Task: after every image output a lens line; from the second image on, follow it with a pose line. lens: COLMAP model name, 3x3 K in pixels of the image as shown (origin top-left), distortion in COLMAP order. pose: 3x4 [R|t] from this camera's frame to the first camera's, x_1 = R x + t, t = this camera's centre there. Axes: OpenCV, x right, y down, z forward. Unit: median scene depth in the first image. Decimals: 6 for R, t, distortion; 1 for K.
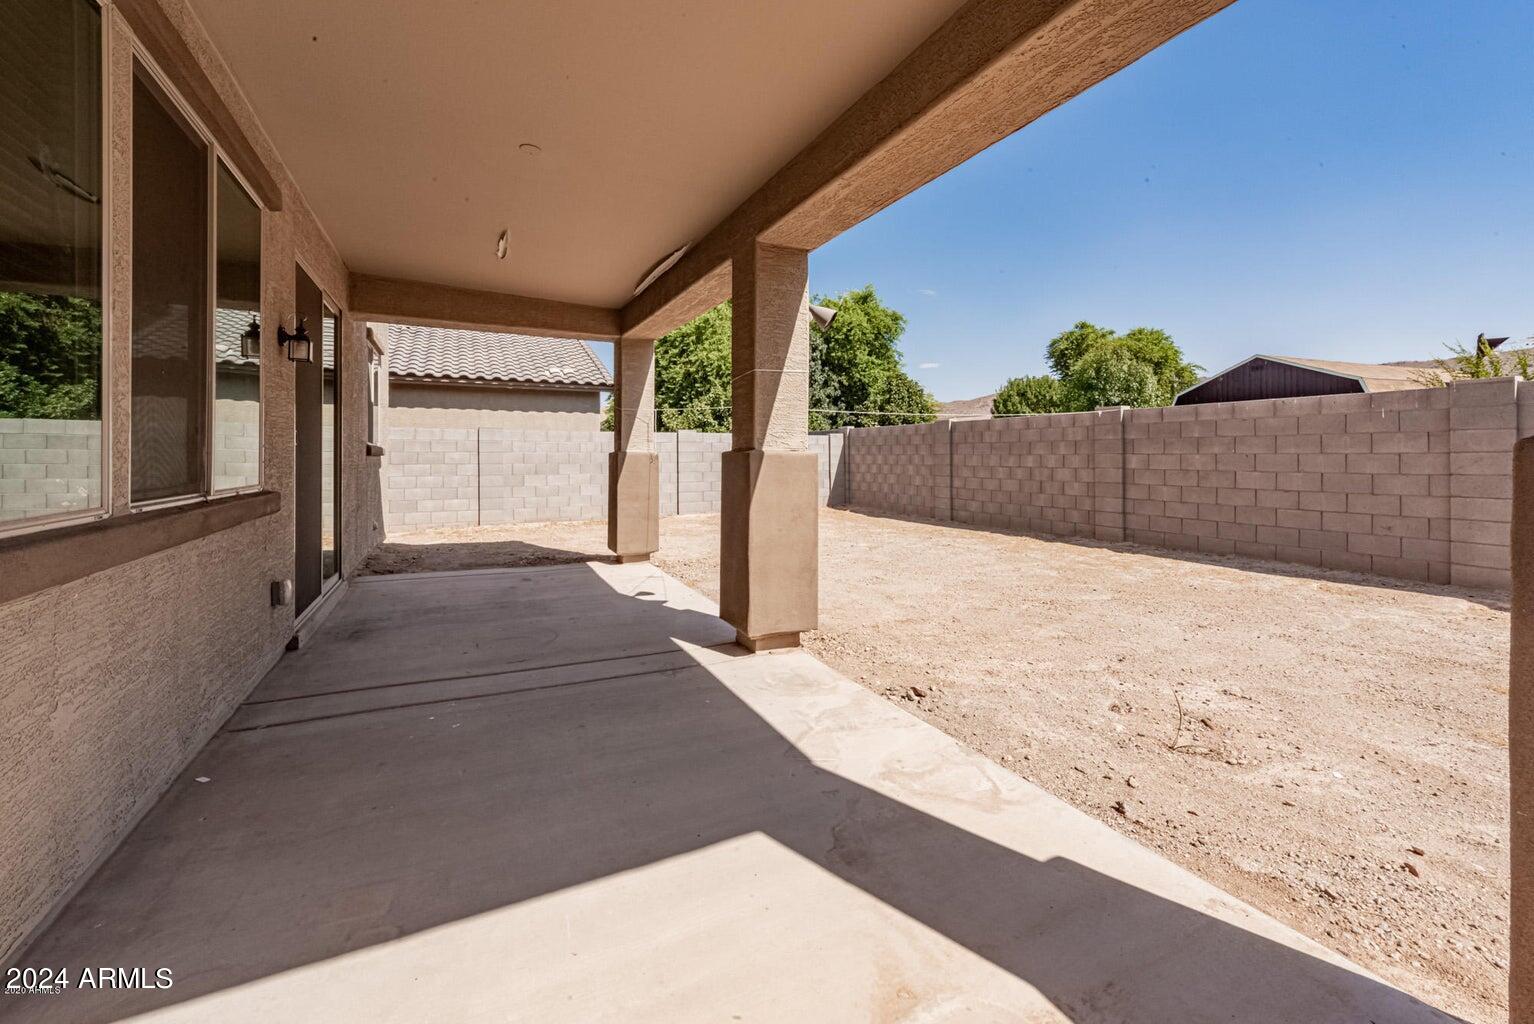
lens RADIAL K [[610.9, 0, 764.8], [0, 610.9, 473.1], [0, 0, 1]] dist [0.000883, 0.000006]
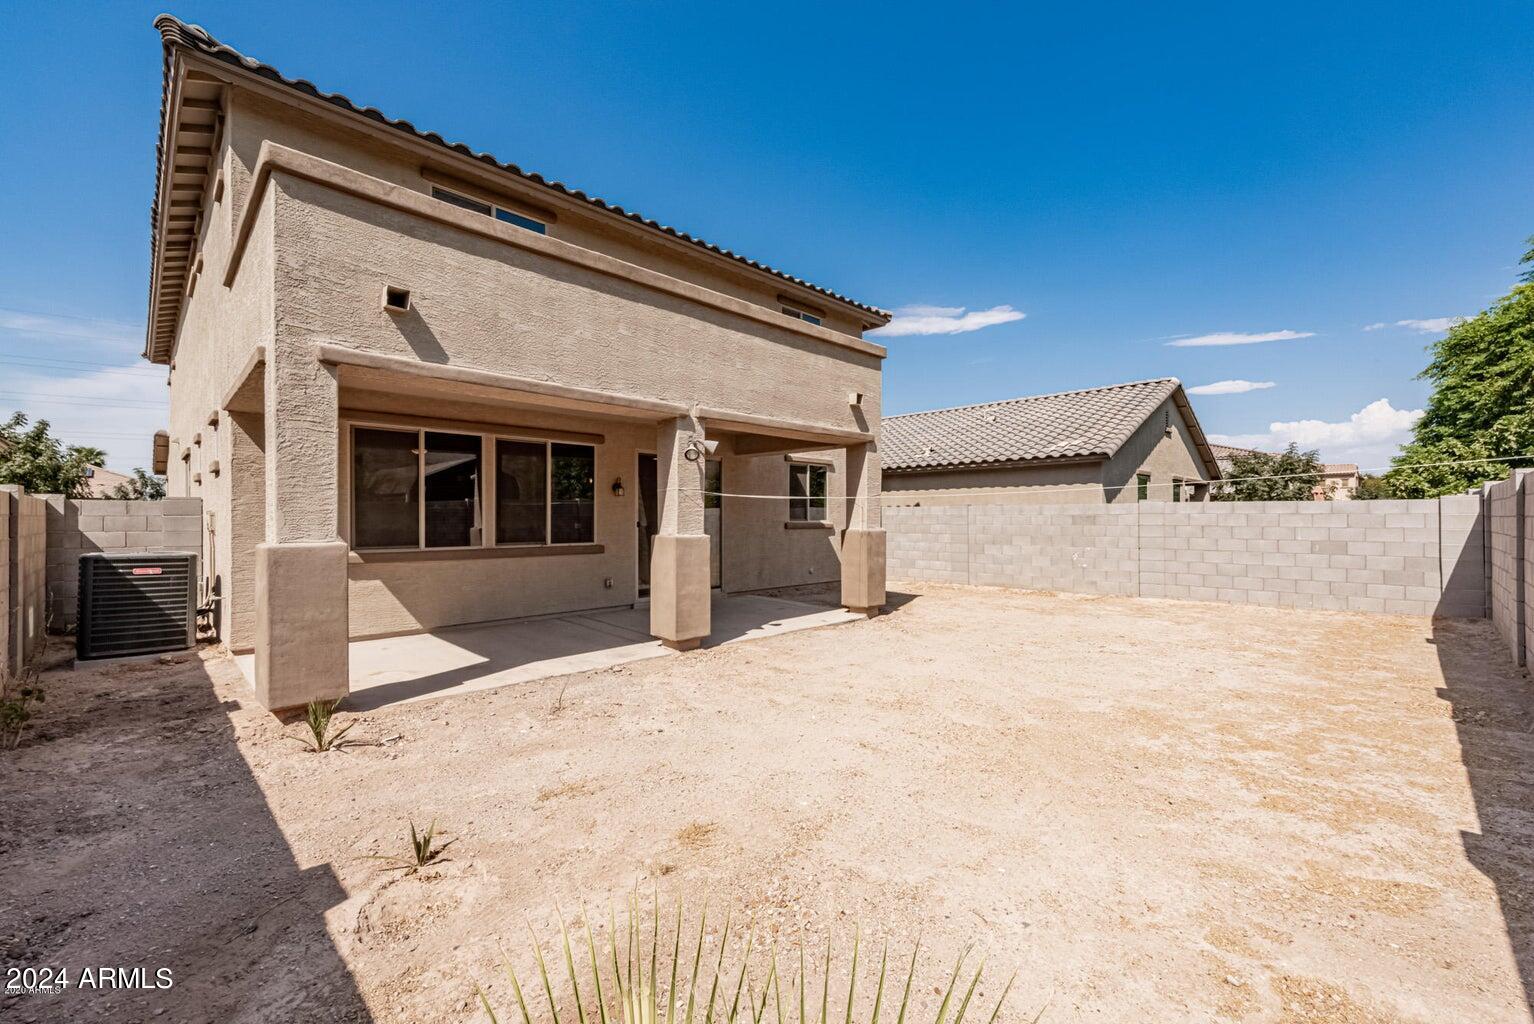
lens RADIAL K [[635.6, 0, 767.0], [0, 635.6, 512.0], [0, 0, 1]] dist [0.002478, 0.000183]
pose [[0.310123, -0.007357, -0.950668, 0.620256], [-0.024655, 0.999571, -0.015778, -0.028477], [0.950377, 0.028332, 0.309808, 0.228746]]
